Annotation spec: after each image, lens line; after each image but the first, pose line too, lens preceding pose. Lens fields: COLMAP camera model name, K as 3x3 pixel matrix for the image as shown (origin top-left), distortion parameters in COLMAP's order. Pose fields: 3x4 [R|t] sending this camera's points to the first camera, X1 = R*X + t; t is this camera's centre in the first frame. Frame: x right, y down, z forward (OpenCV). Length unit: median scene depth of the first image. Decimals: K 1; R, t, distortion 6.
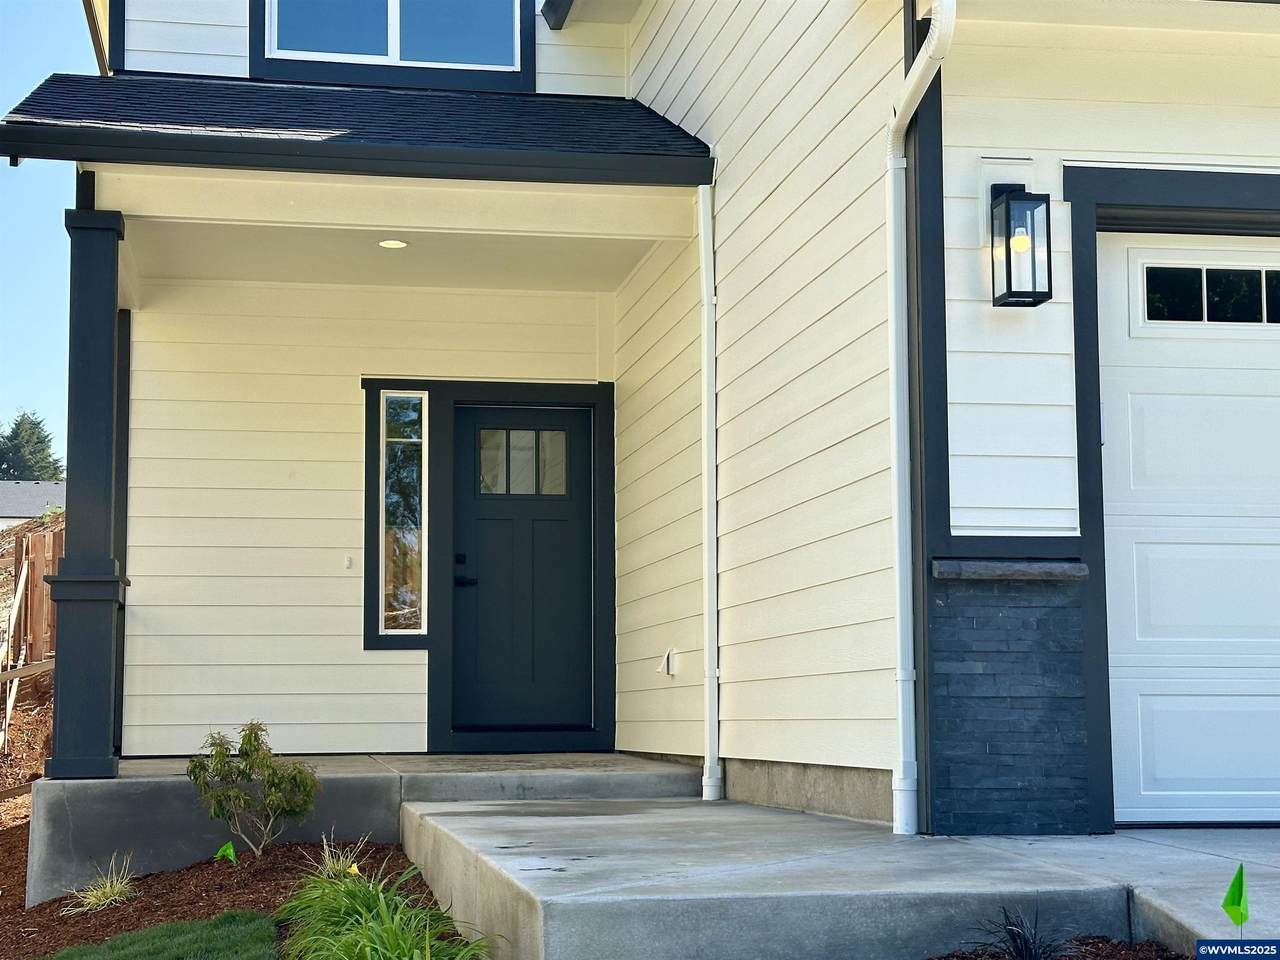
lens RADIAL K [[2097.6, 0, 639.4], [0, 2097.6, 480.9], [0, 0, 1]] dist [0.119357, 0.000000]
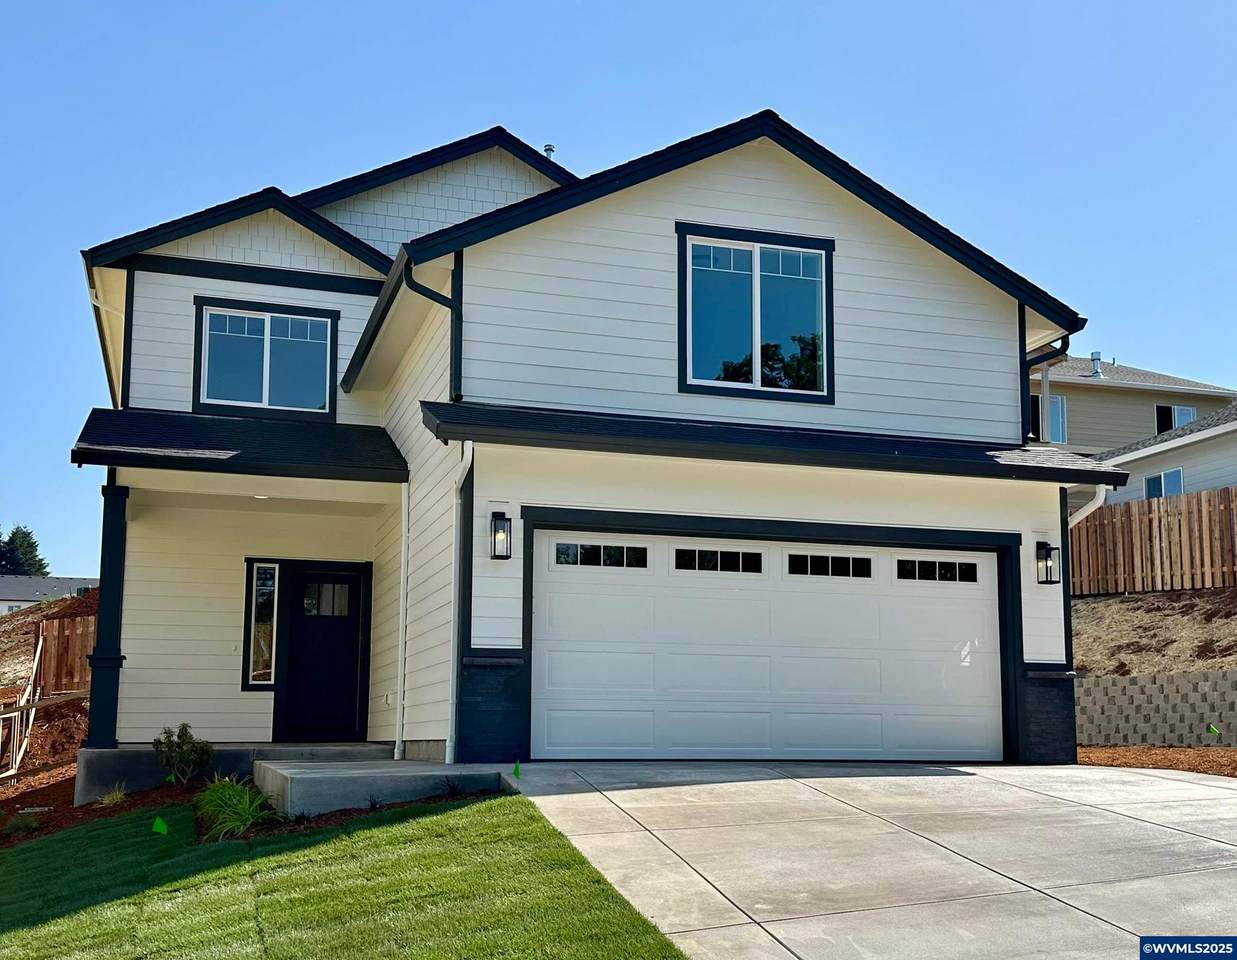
lens RADIAL K [[1373.1, 0, 672.9], [0, 1373.1, 551.7], [0, 0, 1]] dist [0.039669, 0.000000]
pose [[0.986981, 0.026228, 0.158686, 0.083264], [-0.022379, 0.999412, -0.025994, -0.036907], [-0.159275, 0.022105, 0.986987, -0.487795]]
